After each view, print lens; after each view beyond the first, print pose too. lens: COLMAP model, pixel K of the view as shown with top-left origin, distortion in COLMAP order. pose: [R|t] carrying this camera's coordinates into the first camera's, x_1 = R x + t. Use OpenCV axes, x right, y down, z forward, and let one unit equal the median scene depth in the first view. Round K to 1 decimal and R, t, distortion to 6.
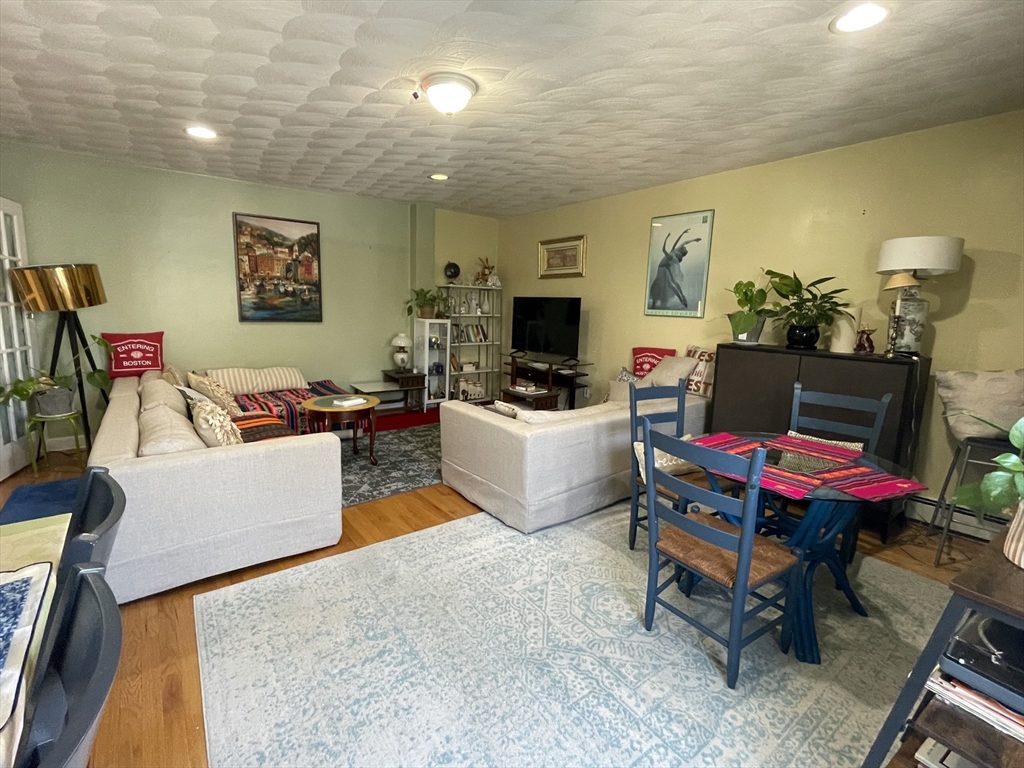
lens RADIAL K [[459.7, 0, 510.9], [0, 459.7, 381.4], [0, 0, 1]] dist [0.000822, 0.000038]
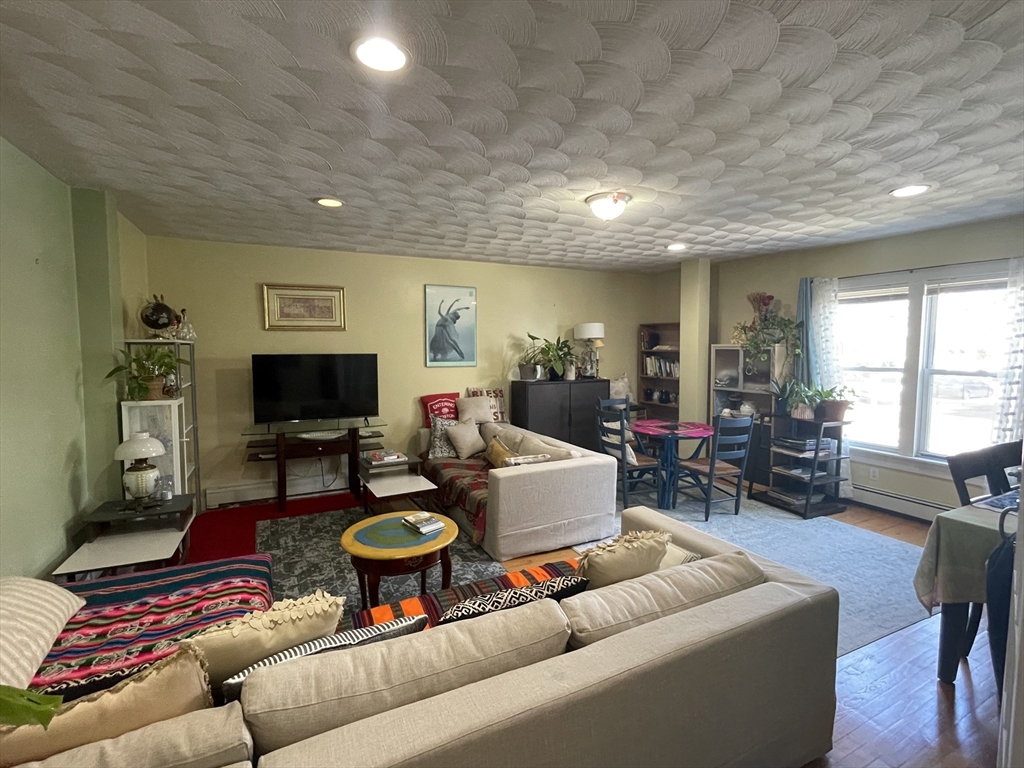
lens RADIAL K [[459.7, 0, 511.4], [0, 459.7, 378.8], [0, 0, 1]] dist [0.000822, 0.000038]
pose [[0.189595, -0.101376, 0.976615, -0.833447], [0.167948, 0.983345, 0.069470, -0.169552], [-0.967392, 0.150850, 0.203463, 0.604631]]
